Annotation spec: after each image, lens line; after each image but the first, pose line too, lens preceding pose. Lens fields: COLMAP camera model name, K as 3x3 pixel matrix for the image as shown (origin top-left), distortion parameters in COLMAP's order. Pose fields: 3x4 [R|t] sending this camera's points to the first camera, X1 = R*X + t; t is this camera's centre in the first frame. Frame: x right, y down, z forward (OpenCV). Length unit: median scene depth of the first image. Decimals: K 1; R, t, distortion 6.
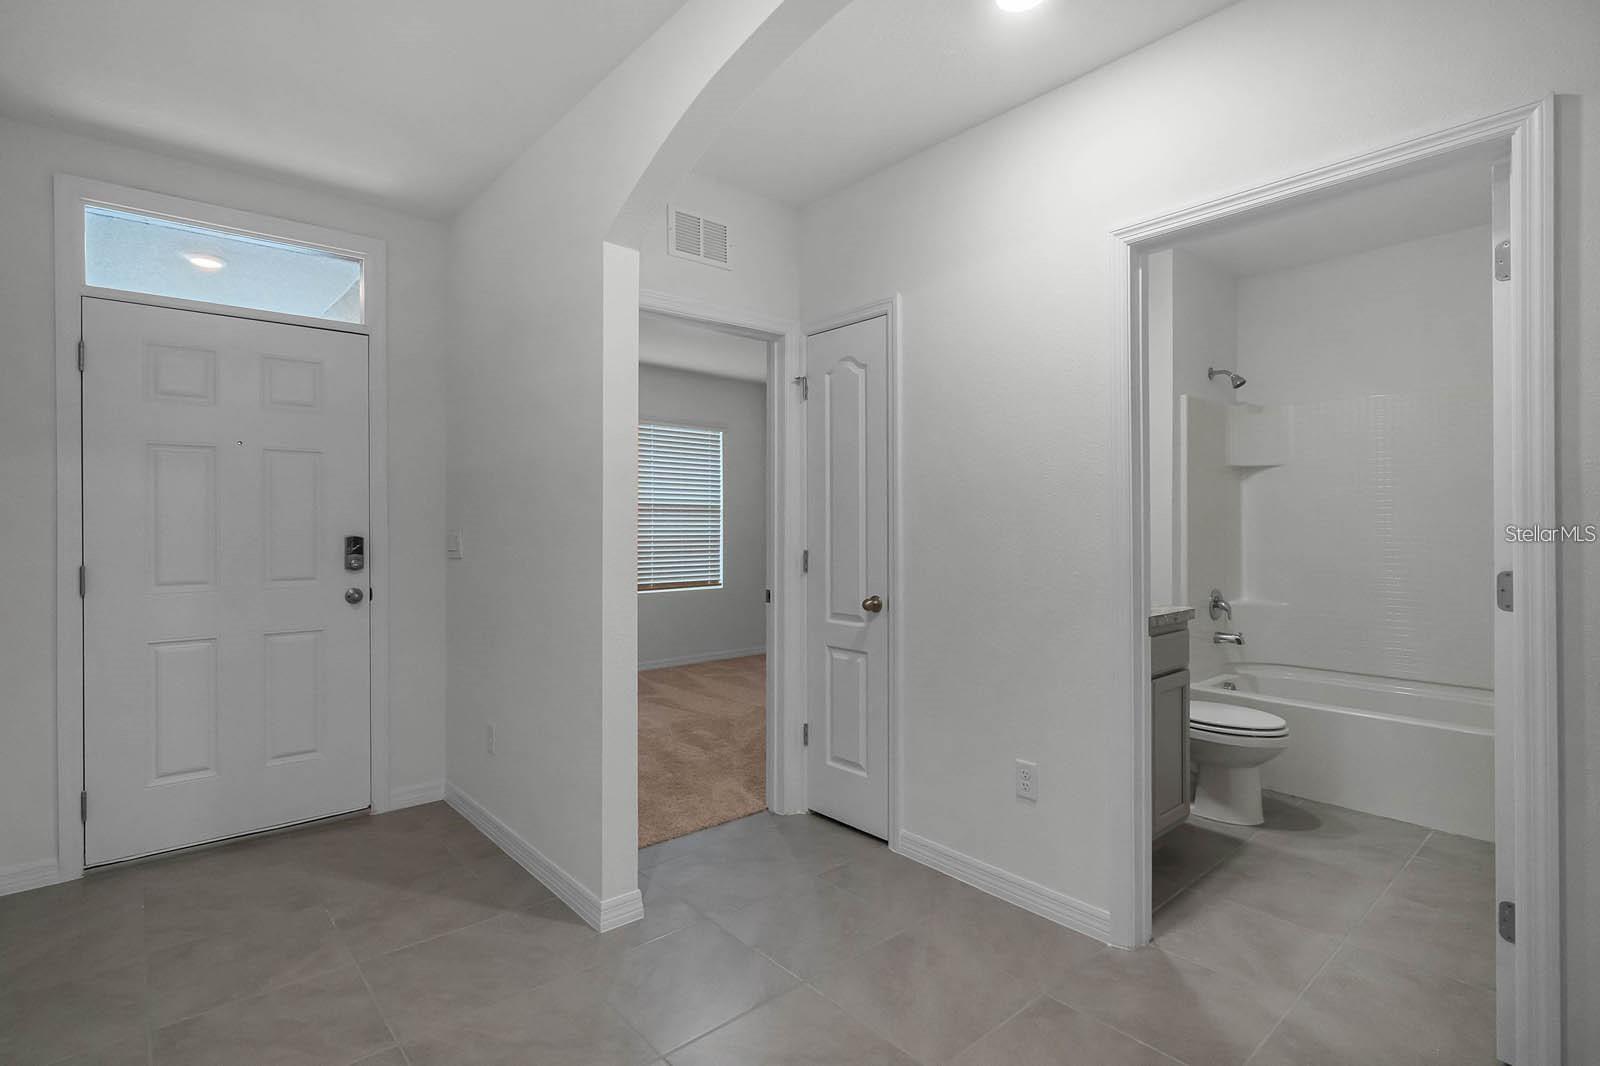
lens RADIAL K [[769.4, 0, 800.0], [0, 769.4, 533.0], [0, 0, 1]] dist [-0.000112, 0.000096]
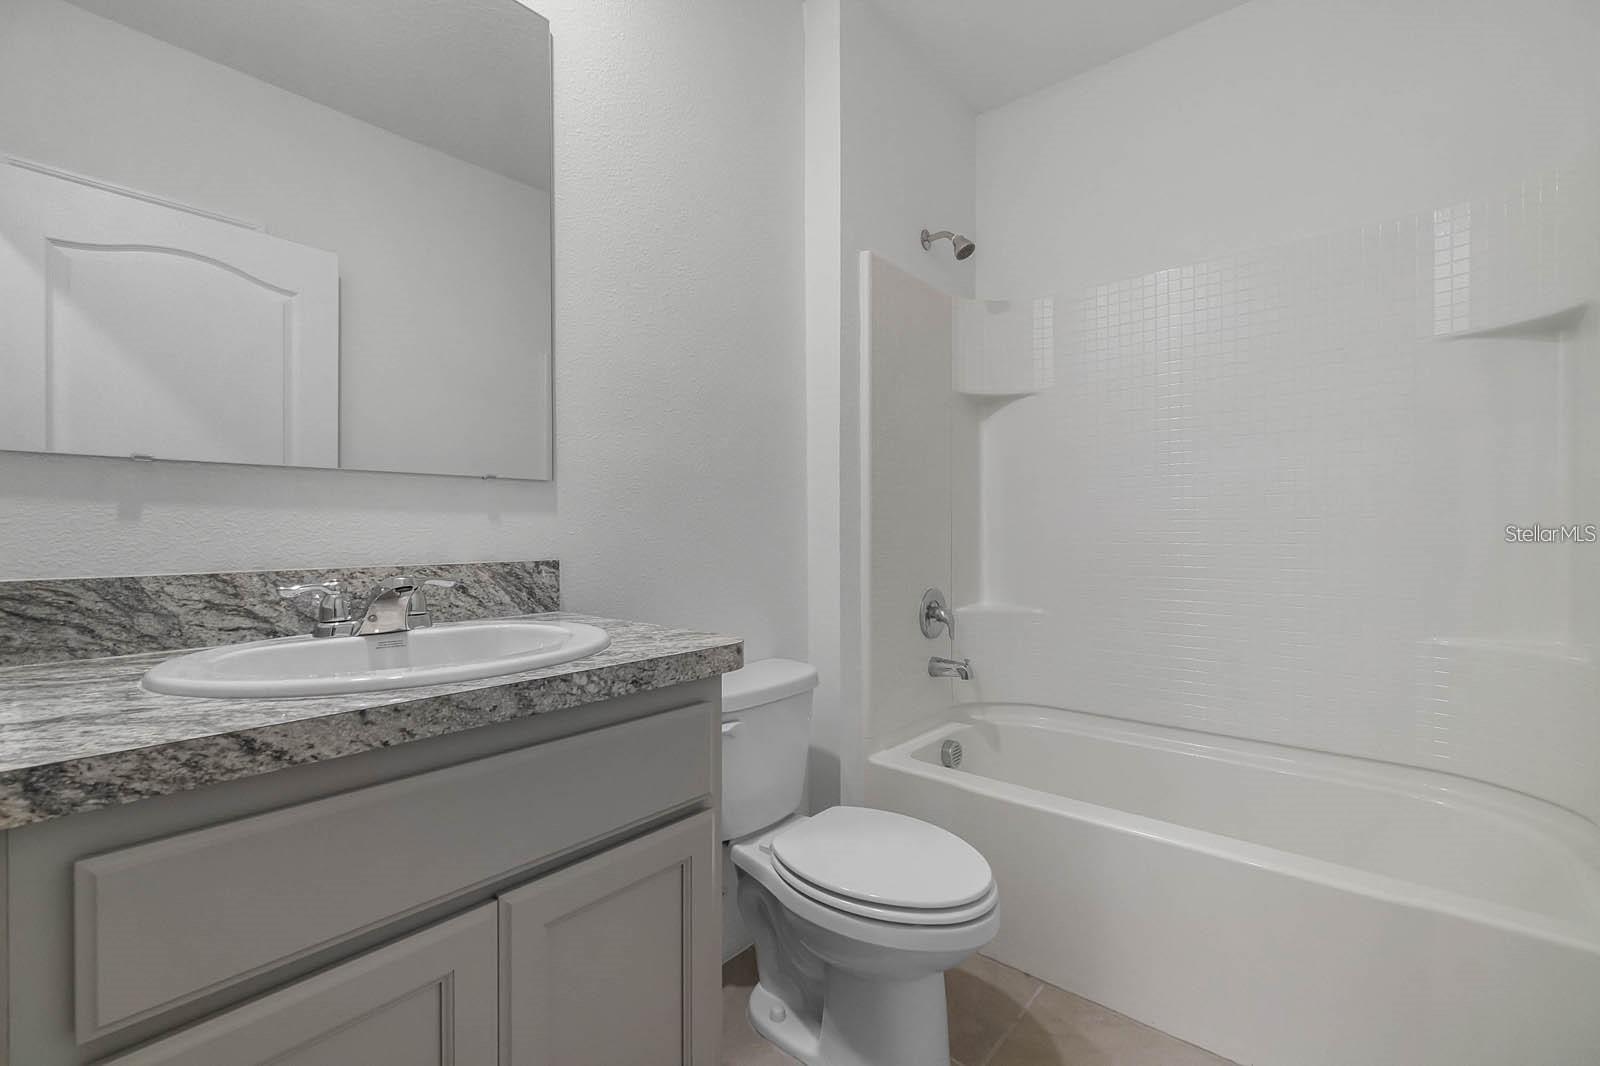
lens RADIAL K [[689.4, 0, 800.0], [0, 689.4, 533.0], [0, 0, 1]] dist [0.000885, 0.000004]
pose [[0.988567, 0.003661, 0.150739, 0.354373], [-0.002800, 0.999979, -0.005924, 0.032342], [-0.150757, 0.005434, 0.988556, 0.472615]]
